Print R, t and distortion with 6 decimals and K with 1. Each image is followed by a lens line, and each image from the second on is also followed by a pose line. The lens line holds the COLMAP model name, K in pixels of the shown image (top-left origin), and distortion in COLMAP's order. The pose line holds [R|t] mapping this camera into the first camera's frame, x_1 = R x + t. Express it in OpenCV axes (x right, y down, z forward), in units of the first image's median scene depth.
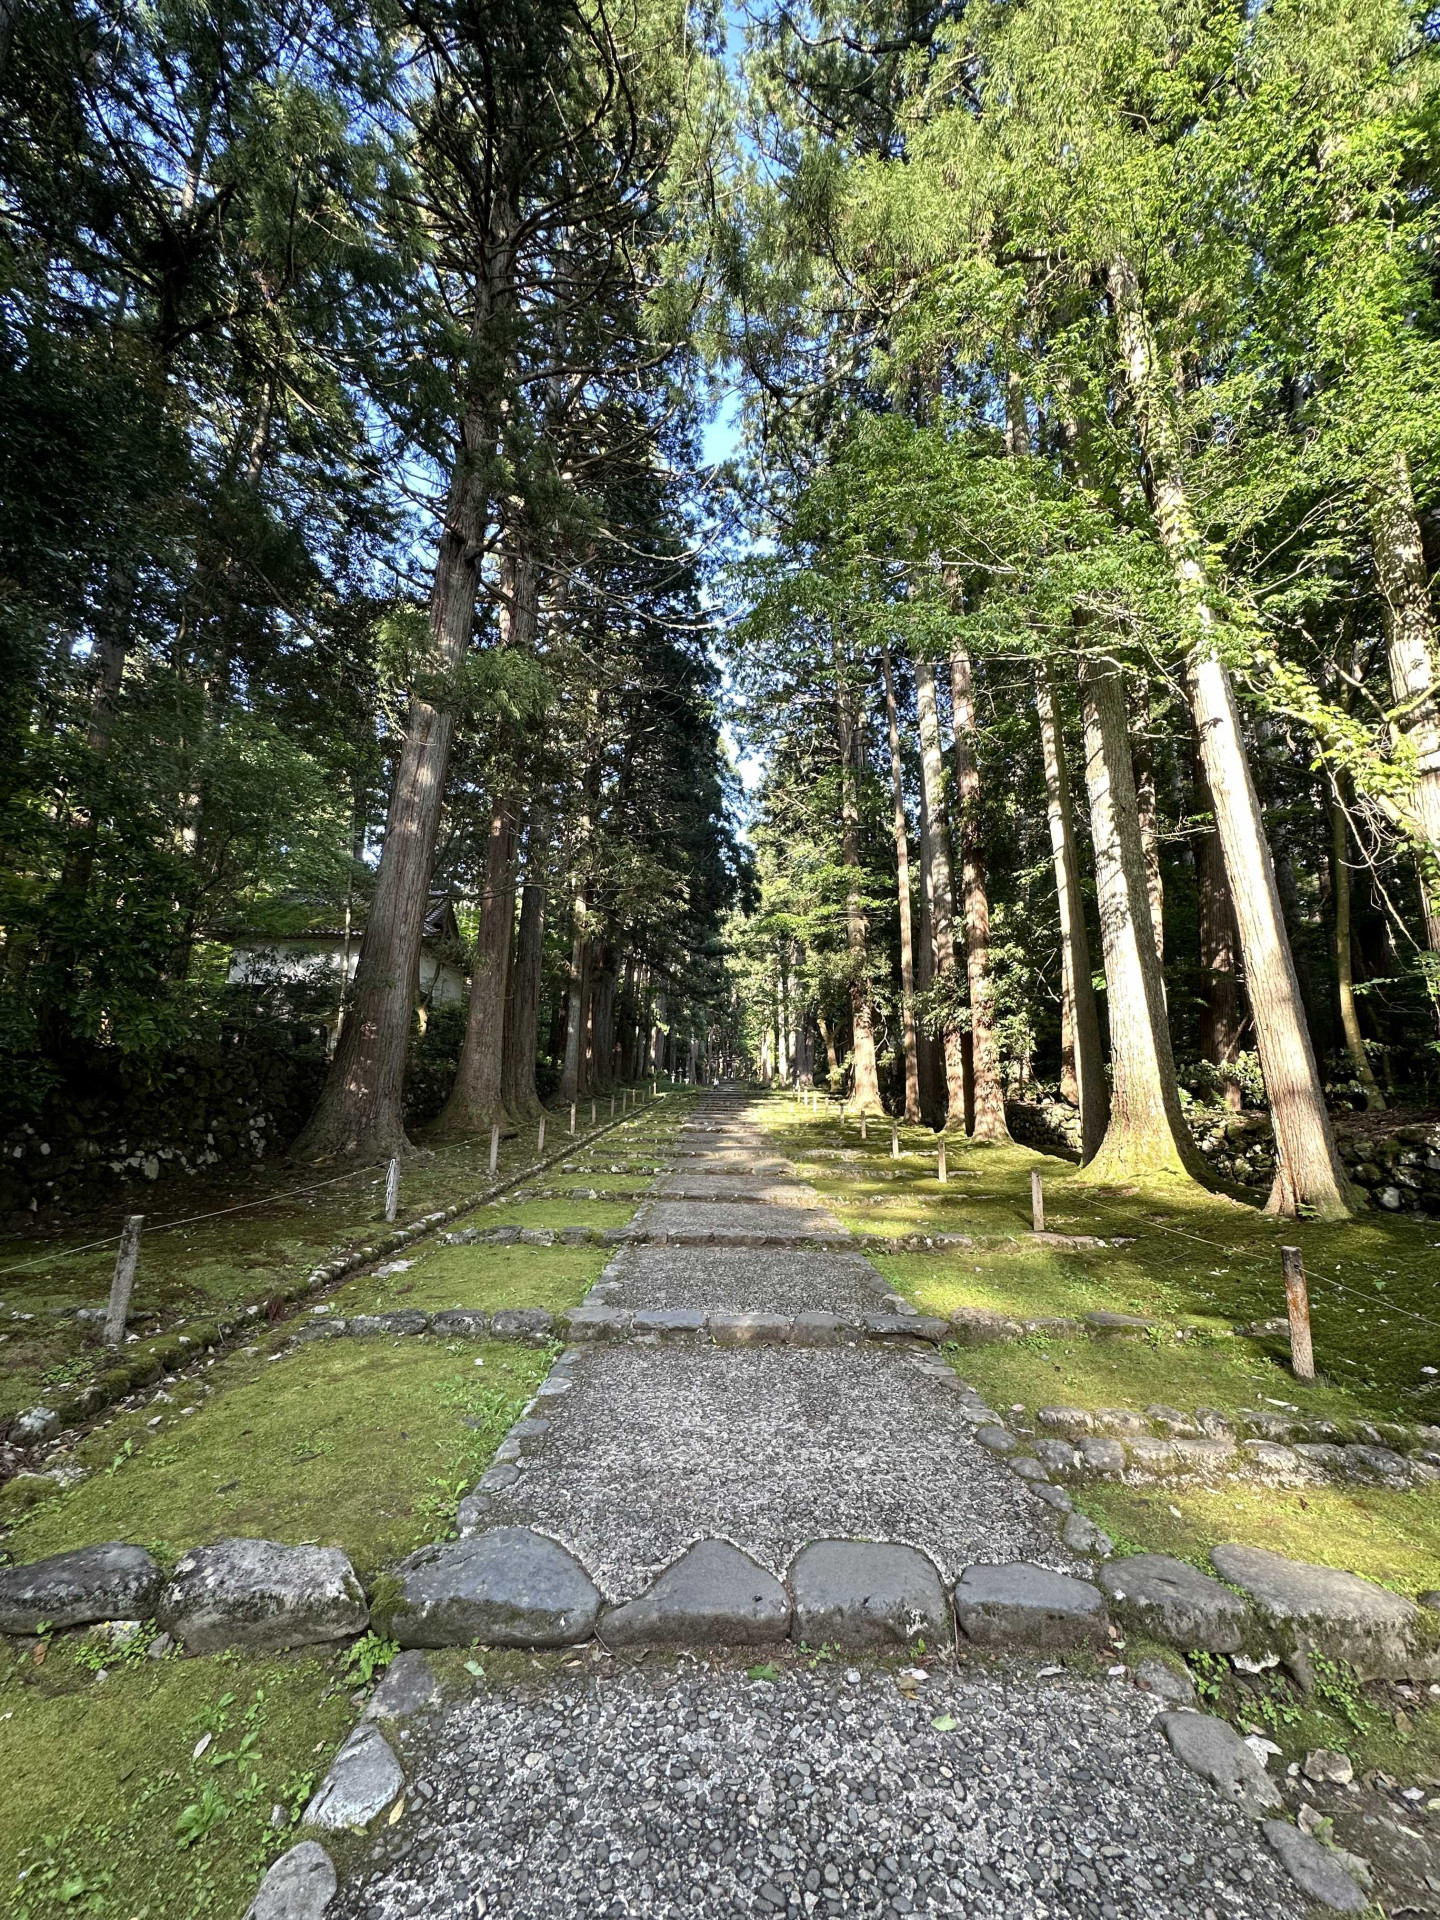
lens RADIAL K [[767.9, 0, 714.7], [0, 767.9, 965.3], [0, 0, 1]] dist [0.002562, 0.000287]
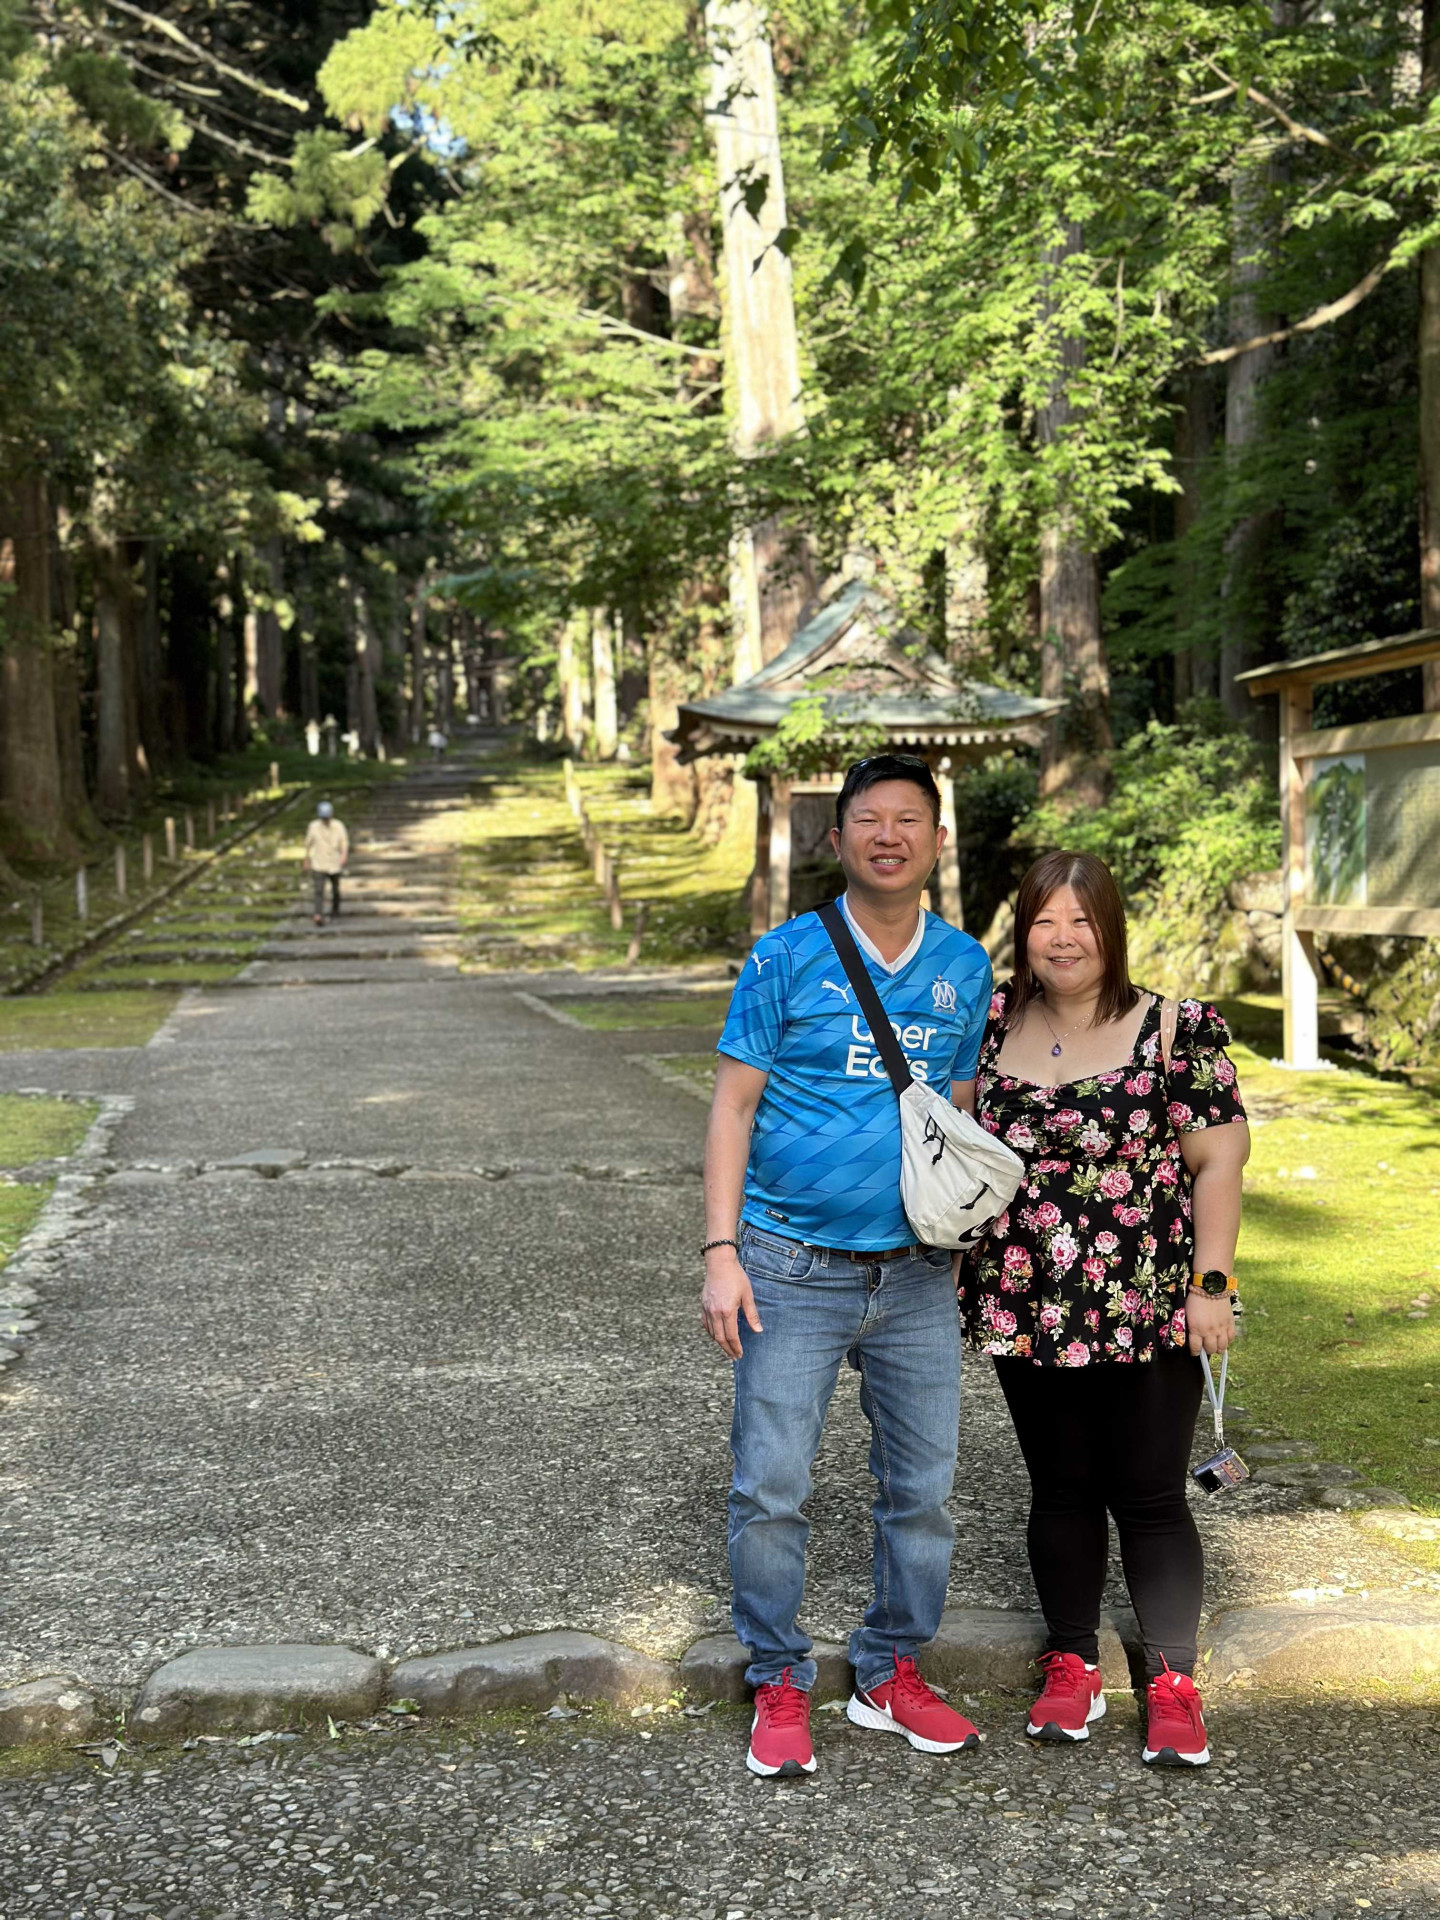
lens RADIAL K [[2662.4, 0, 724.0], [0, 2662.4, 951.8], [0, 0, 1]] dist [0.190714, -0.380676]
pose [[0.994455, -0.047011, 0.094069, 0.057234], [0.023449, 0.971122, 0.237429, -0.190482], [-0.102514, -0.233907, 0.966839, -1.012132]]
